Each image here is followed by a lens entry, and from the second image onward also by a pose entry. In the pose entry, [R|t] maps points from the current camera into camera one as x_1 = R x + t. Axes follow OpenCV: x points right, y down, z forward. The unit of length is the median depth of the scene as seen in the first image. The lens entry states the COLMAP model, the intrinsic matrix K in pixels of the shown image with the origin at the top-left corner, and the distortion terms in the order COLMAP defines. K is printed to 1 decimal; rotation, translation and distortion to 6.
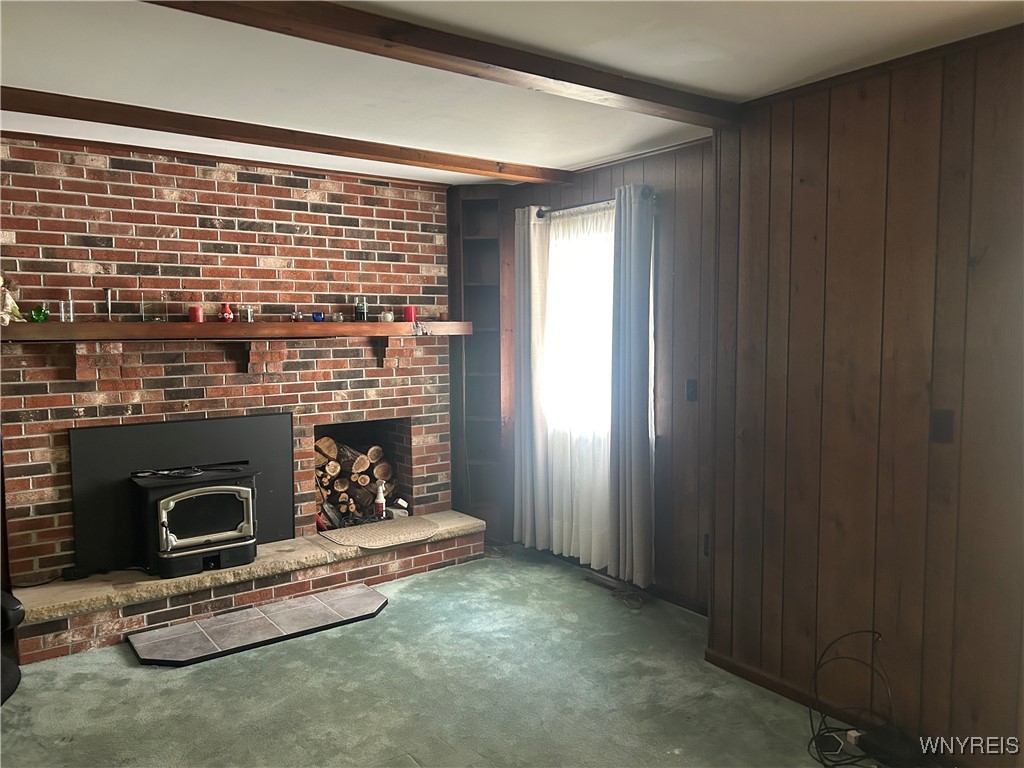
lens RADIAL K [[766.0, 0, 512.0], [0, 766.0, 384.0], [0, 0, 1]] dist [0.047916, -0.063260]
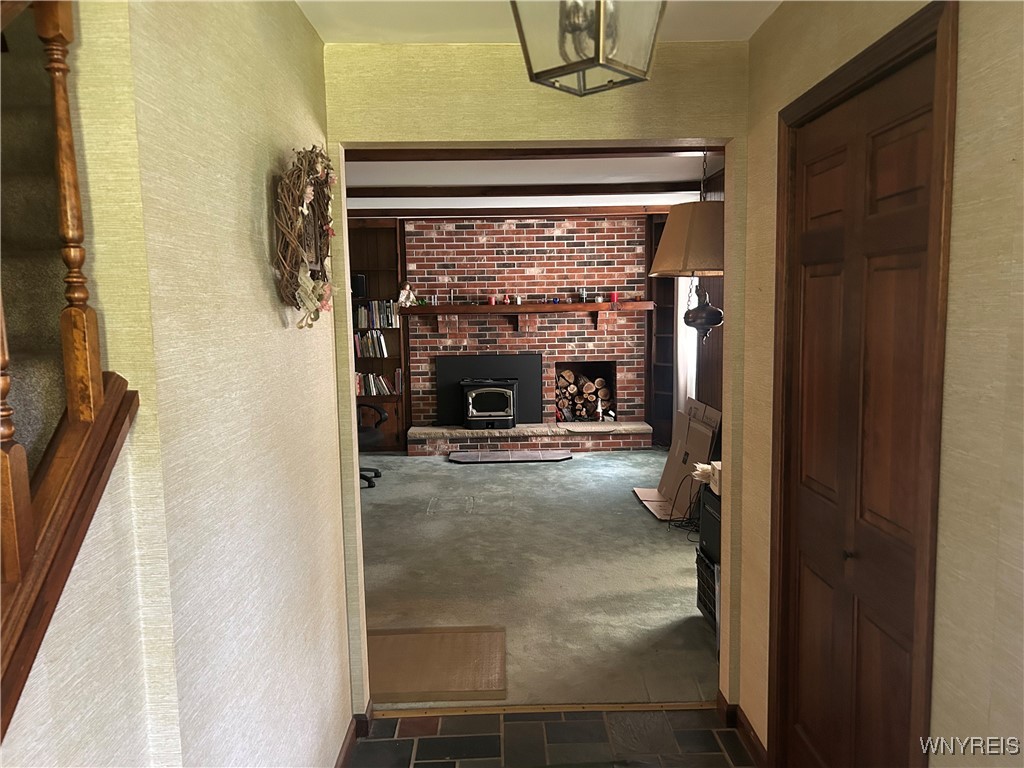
lens RADIAL K [[772.4, 0, 513.5], [0, 772.4, 396.2], [0, 0, 1]] dist [0.148035, -0.068152]
pose [[0.810081, 0.061823, -0.583050, 0.724338], [-0.033015, 0.997657, 0.059915, 0.029138], [0.585388, -0.029287, 0.810224, -0.517008]]
